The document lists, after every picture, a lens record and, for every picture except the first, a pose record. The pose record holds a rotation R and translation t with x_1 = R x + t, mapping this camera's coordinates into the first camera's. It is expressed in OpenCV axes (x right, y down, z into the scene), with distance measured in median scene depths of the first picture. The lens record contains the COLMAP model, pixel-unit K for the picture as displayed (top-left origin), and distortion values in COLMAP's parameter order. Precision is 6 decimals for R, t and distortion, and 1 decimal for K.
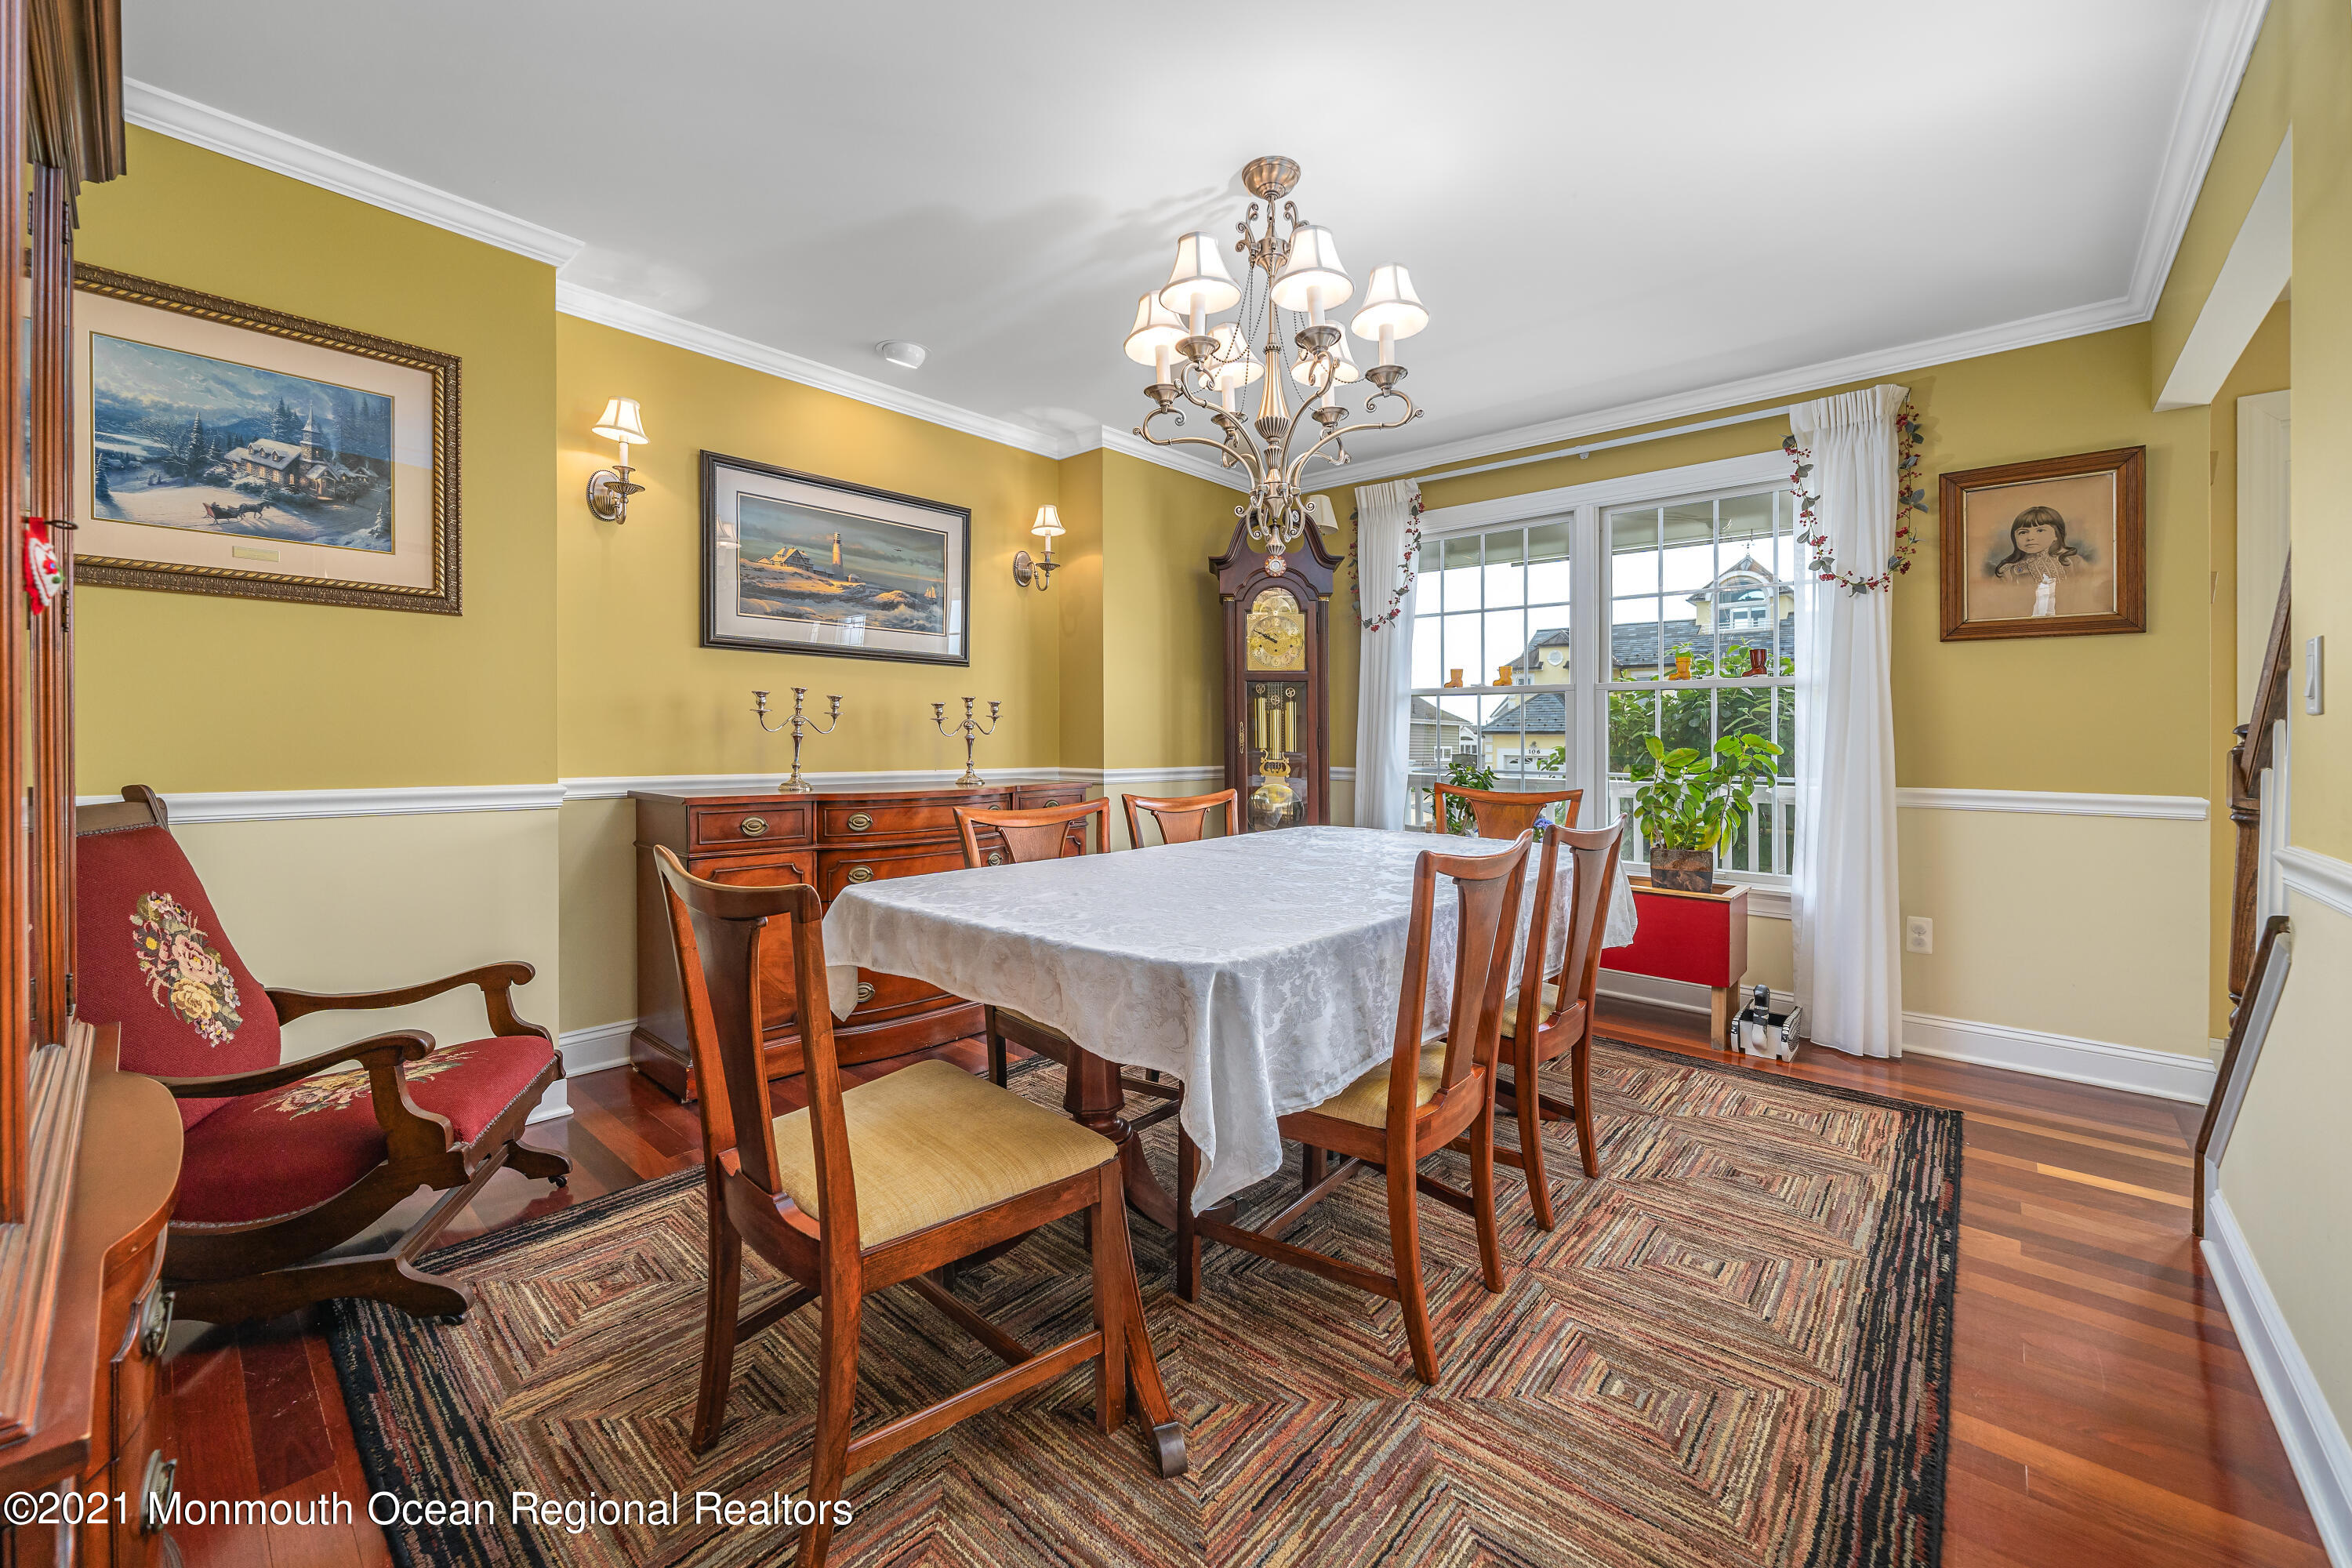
lens RADIAL K [[927.2, 0, 1155.4], [0, 927.2, 751.5], [0, 0, 1]] dist [-0.010400, -0.000021]
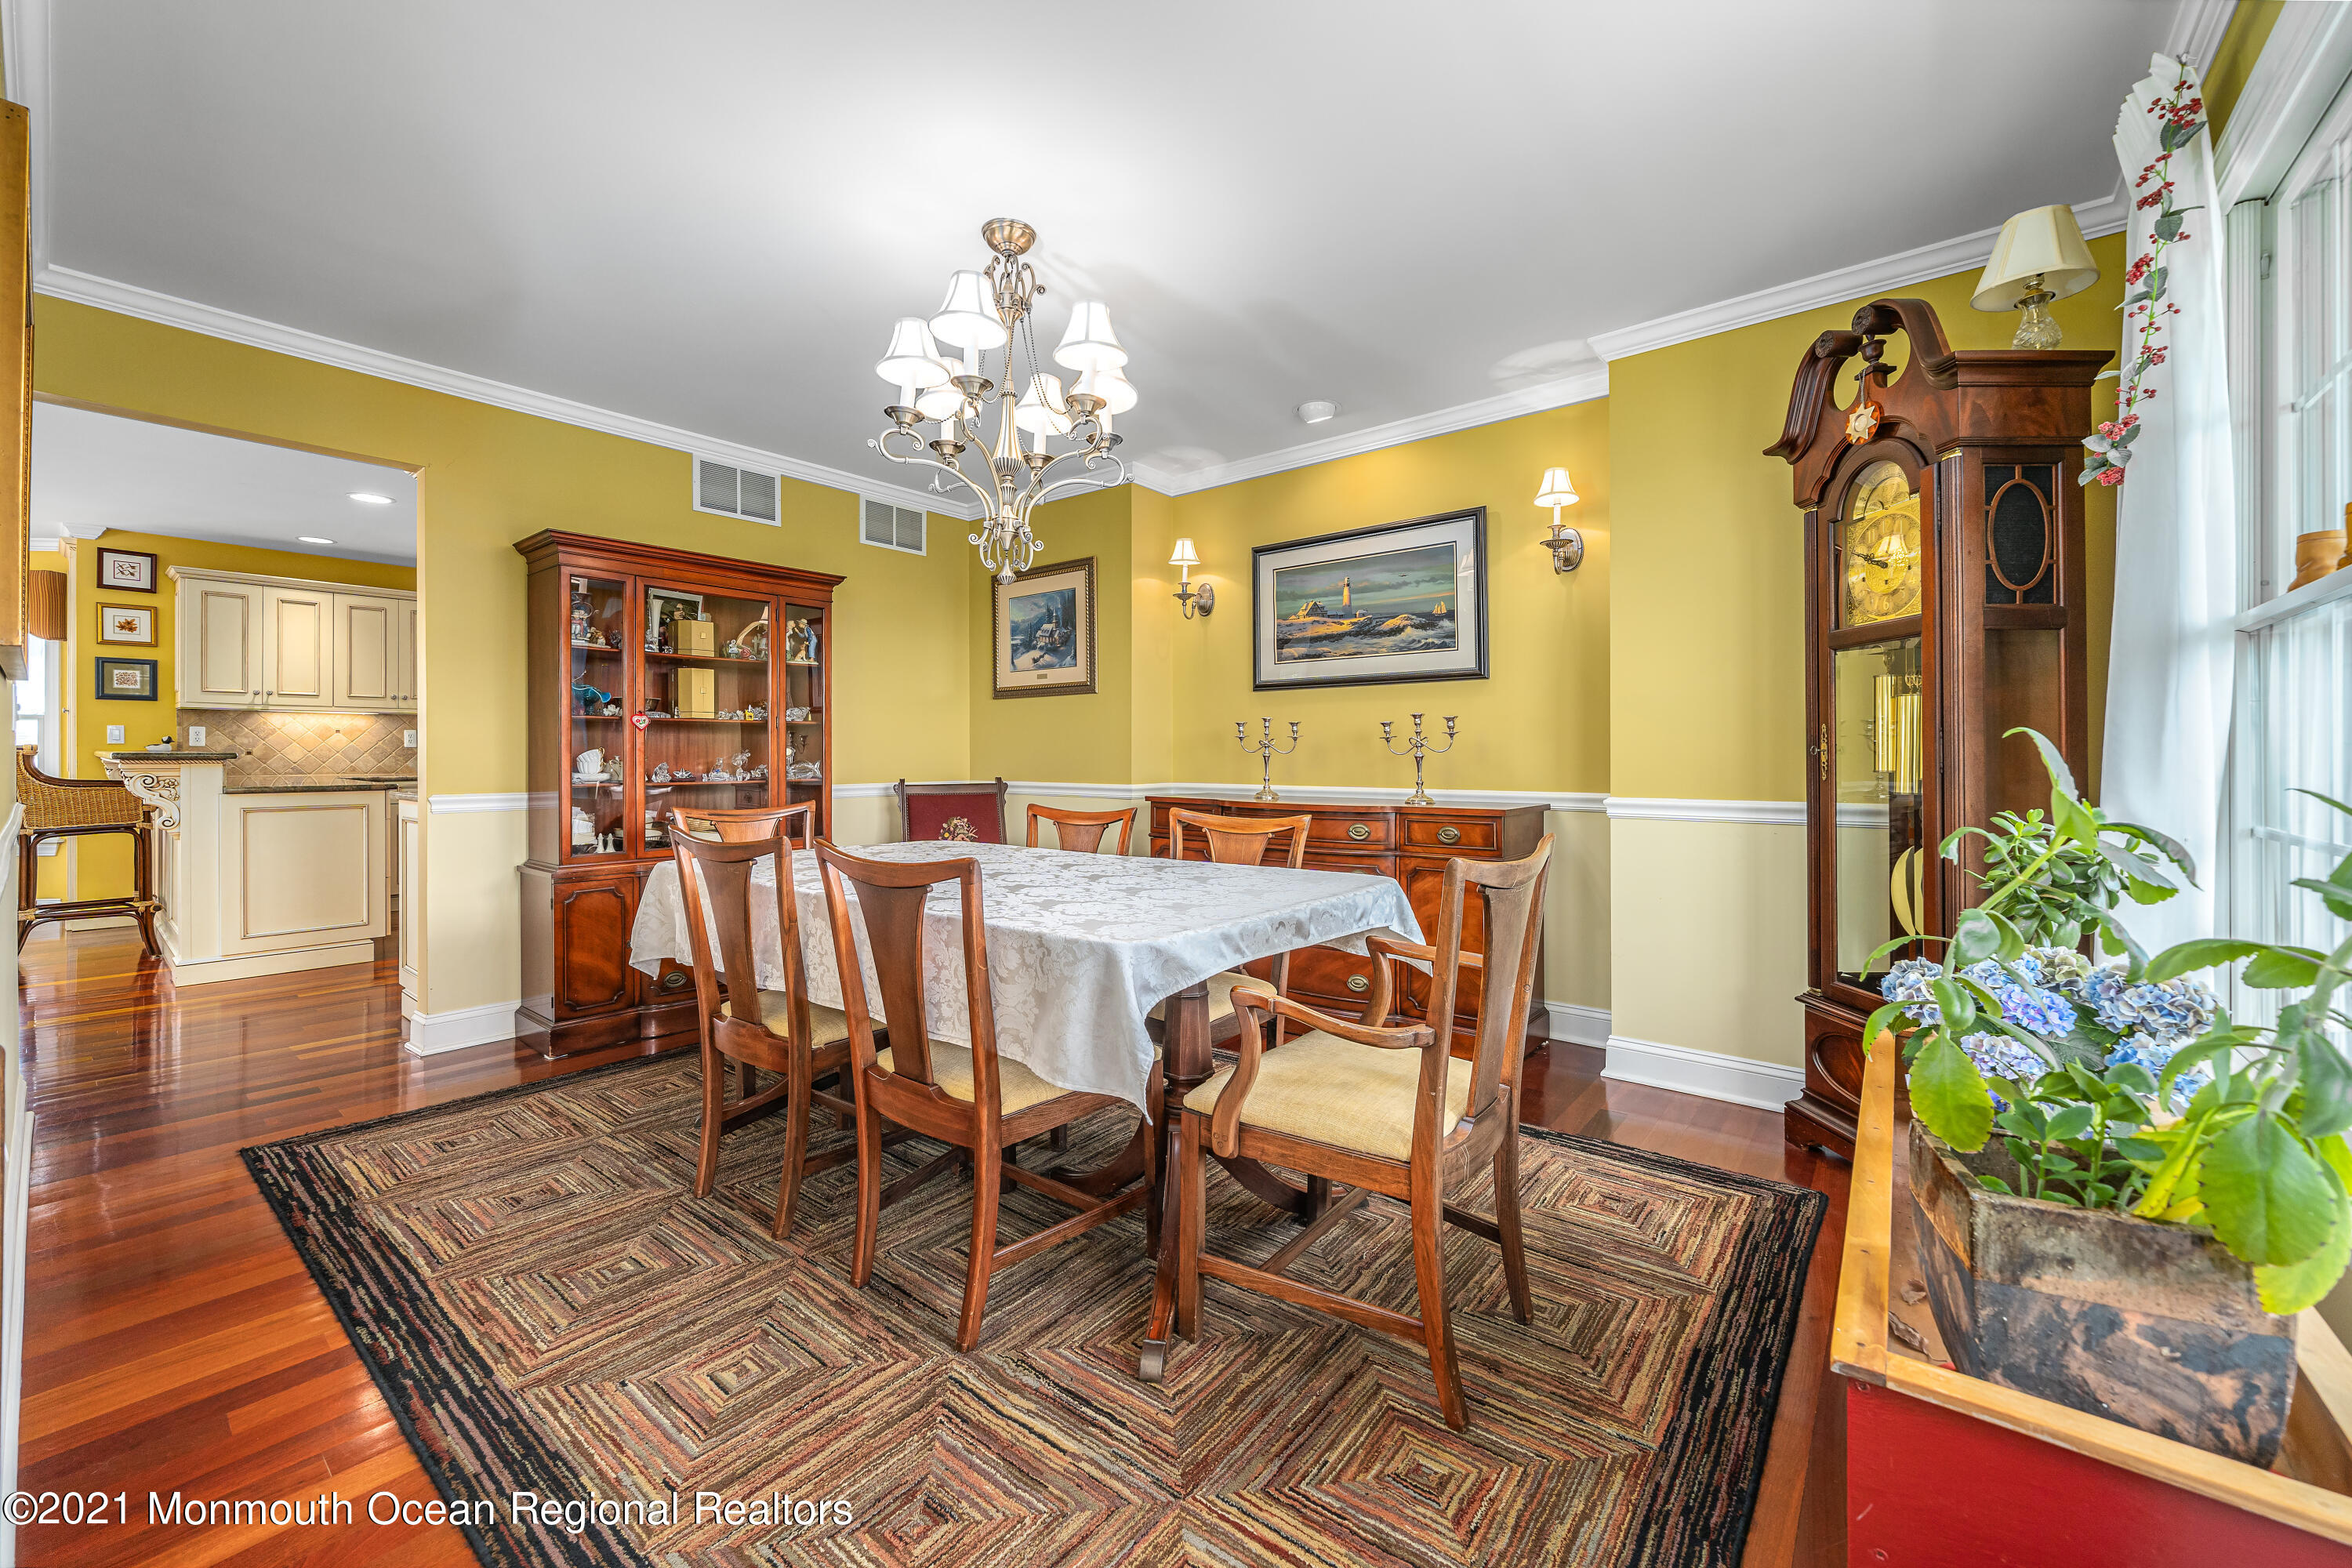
lens RADIAL K [[927.2, 0, 1155.4], [0, 927.2, 751.5], [0, 0, 1]] dist [-0.010400, -0.000021]
pose [[0.048375, -0.019493, -0.998639, 1.313599], [-0.016109, 0.999664, -0.020293, 0.007949], [0.998699, 0.017069, 0.048045, 1.203235]]
